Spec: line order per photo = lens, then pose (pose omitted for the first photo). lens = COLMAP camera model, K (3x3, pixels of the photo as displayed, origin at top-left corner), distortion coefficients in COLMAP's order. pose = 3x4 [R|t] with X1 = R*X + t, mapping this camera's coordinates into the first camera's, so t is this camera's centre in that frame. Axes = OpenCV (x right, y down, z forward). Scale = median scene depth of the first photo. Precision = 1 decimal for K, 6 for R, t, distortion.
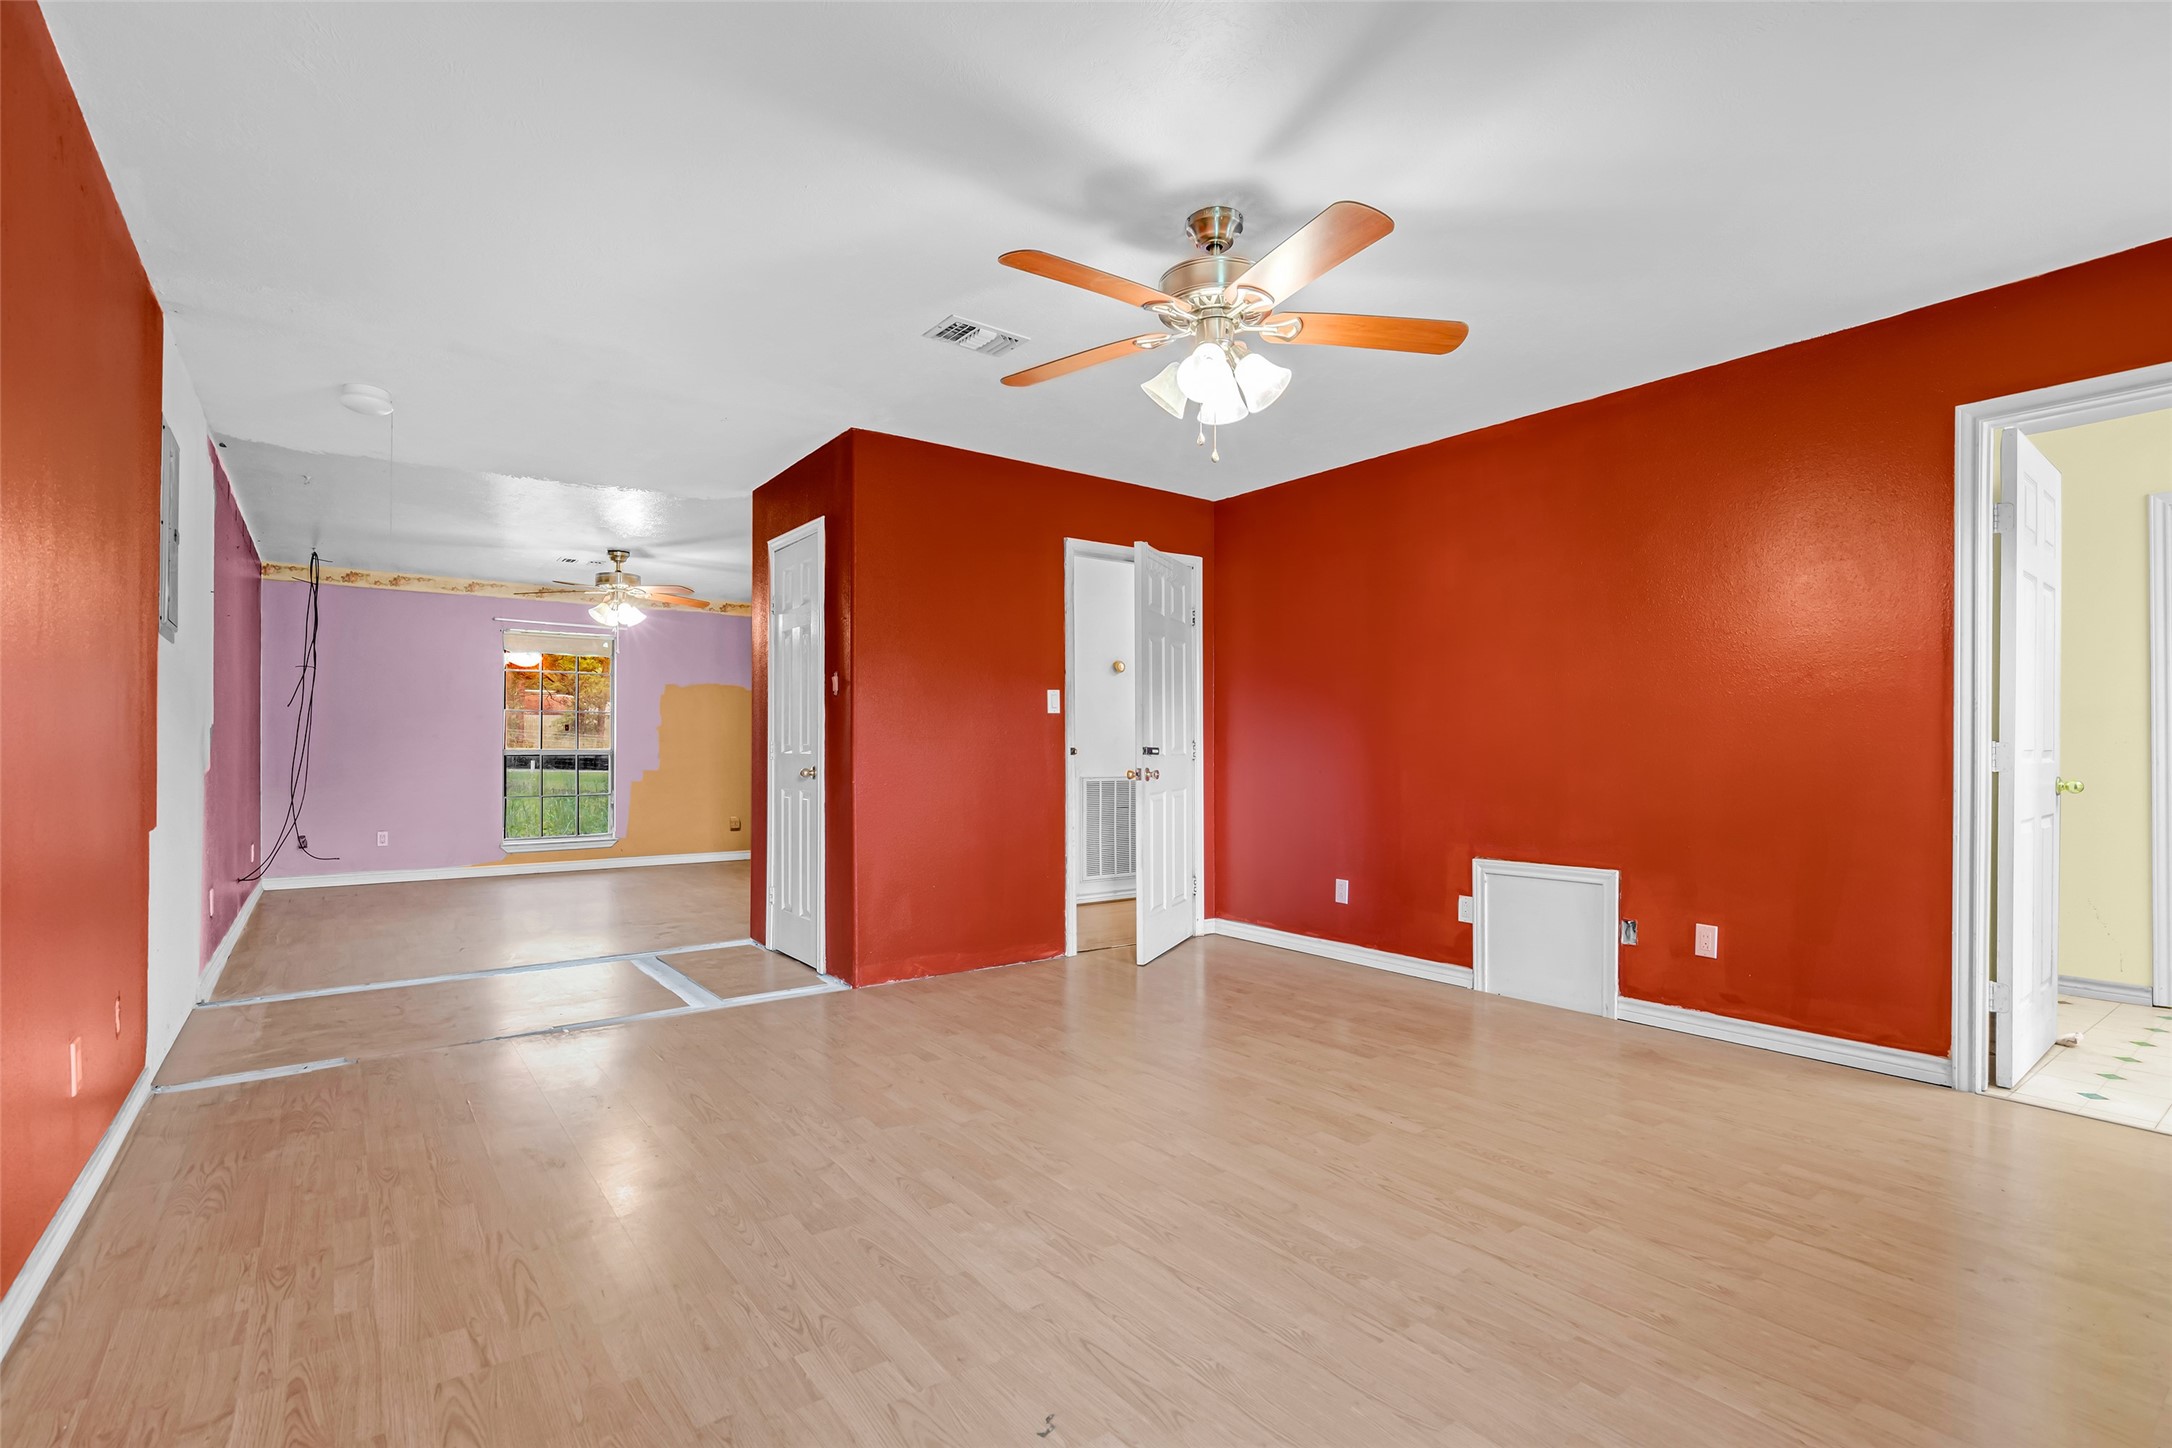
lens RADIAL K [[1008.9, 0, 1078.0], [0, 1008.9, 725.4], [0, 0, 1]] dist [-0.015442, 0.000002]
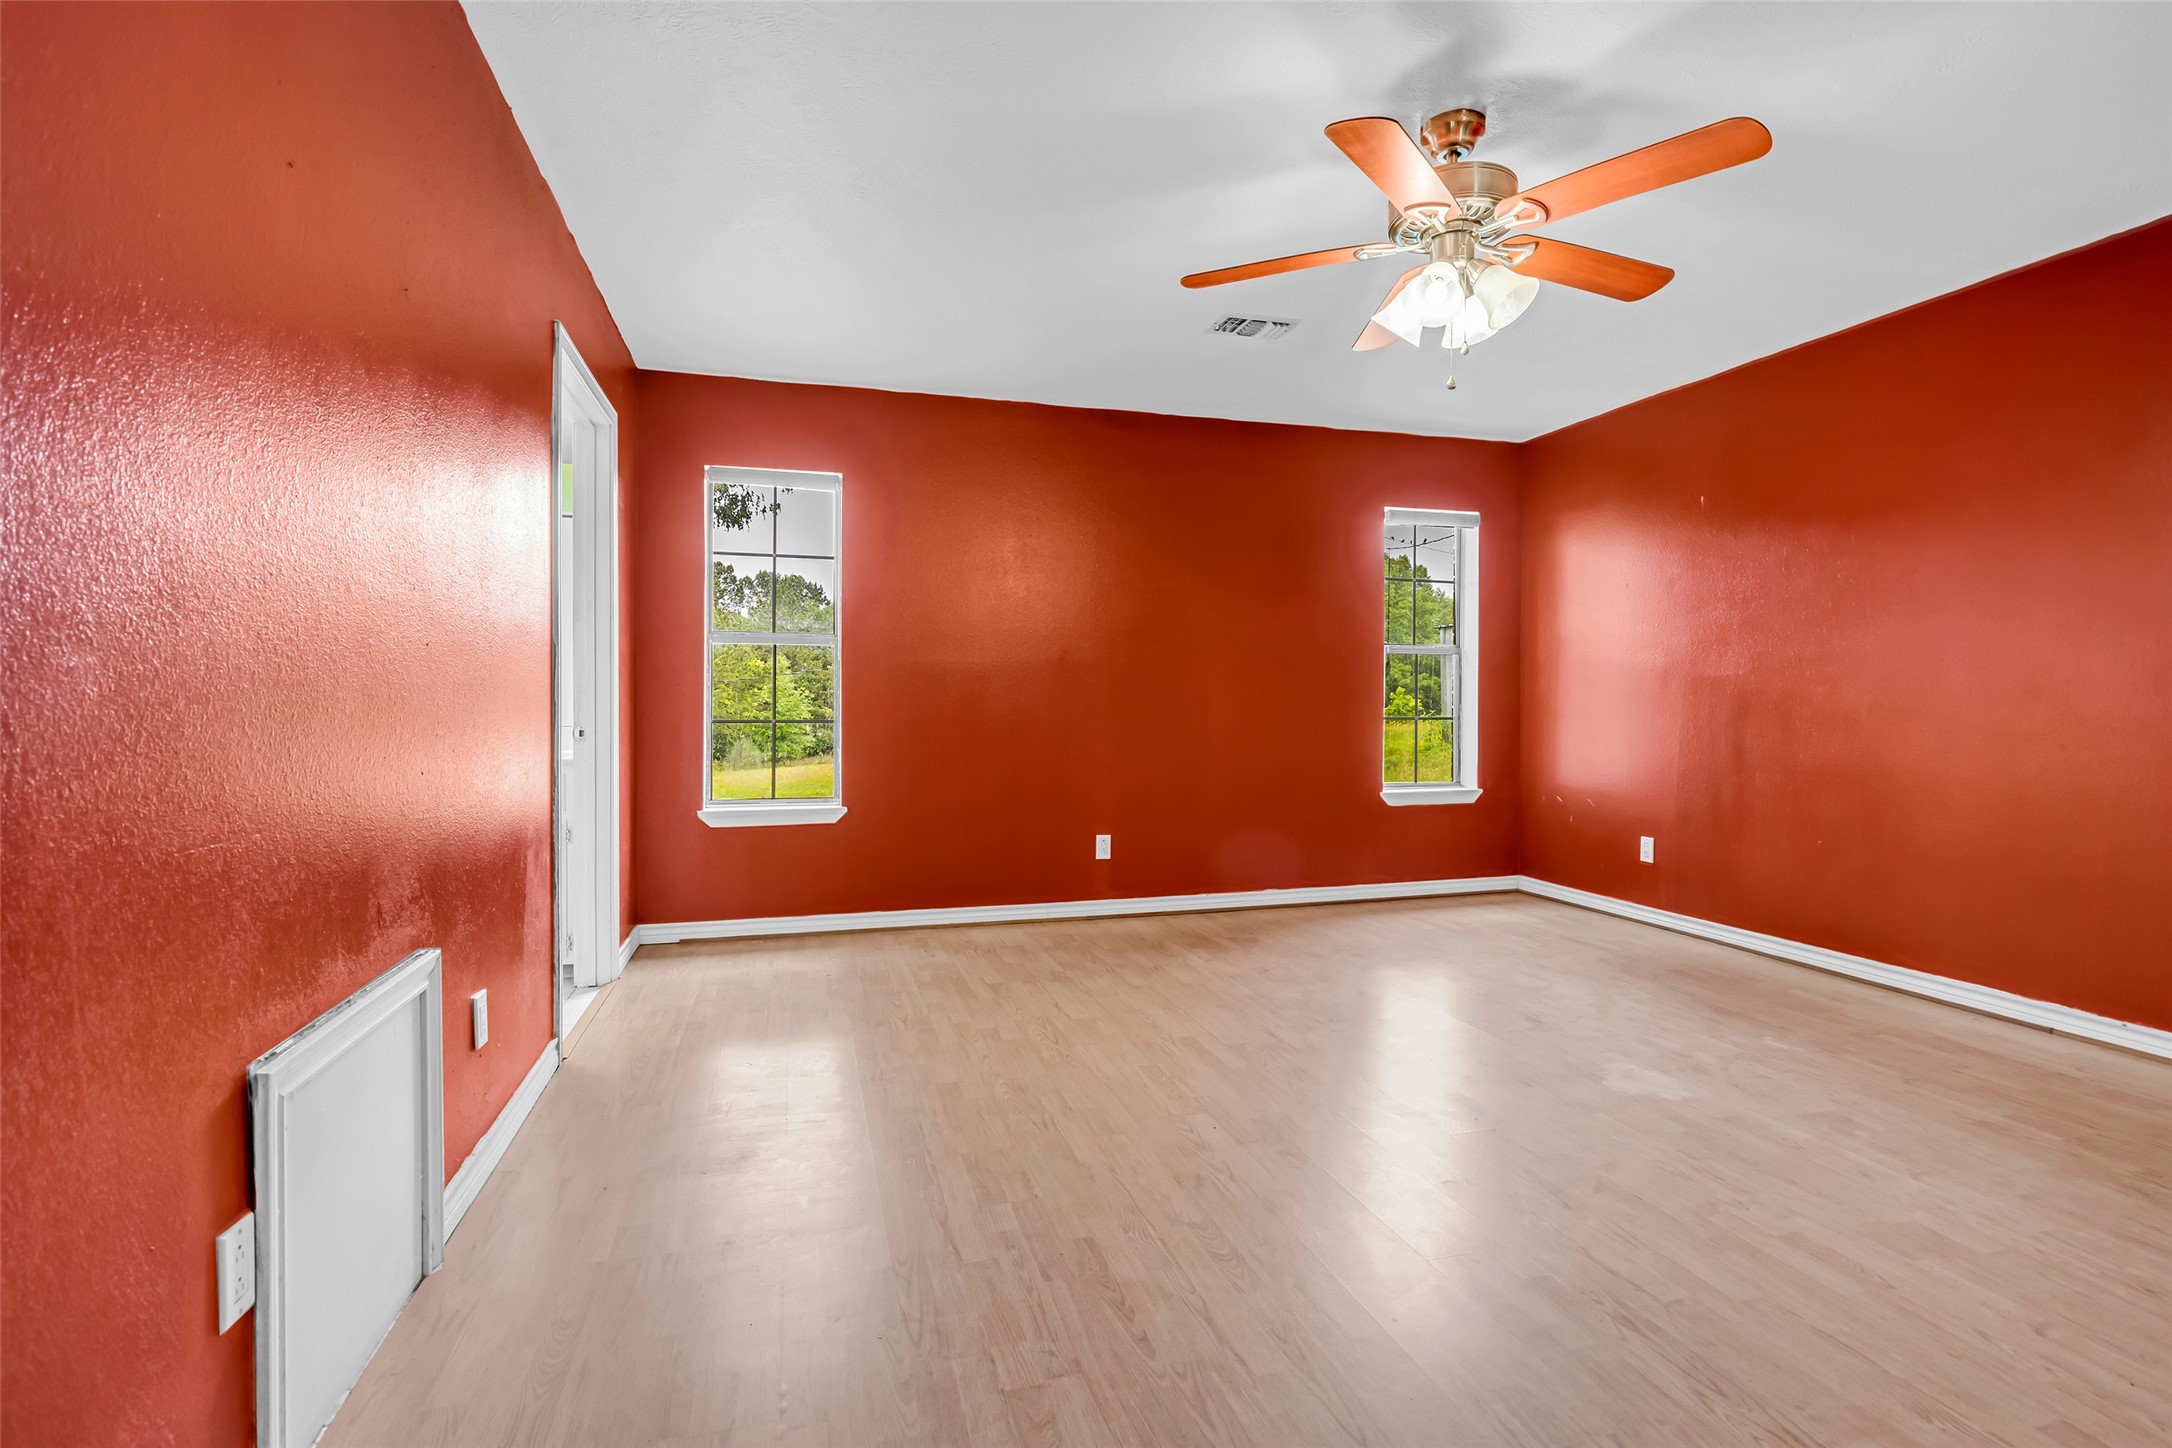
lens RADIAL K [[1008.9, 0, 1078.0], [0, 1008.9, 725.4], [0, 0, 1]] dist [-0.015442, 0.000002]
pose [[-0.934071, -0.014026, 0.356812, 0.129884], [-0.013730, 0.999900, 0.003363, 0.051684], [-0.356824, -0.001758, -0.934170, 2.061602]]
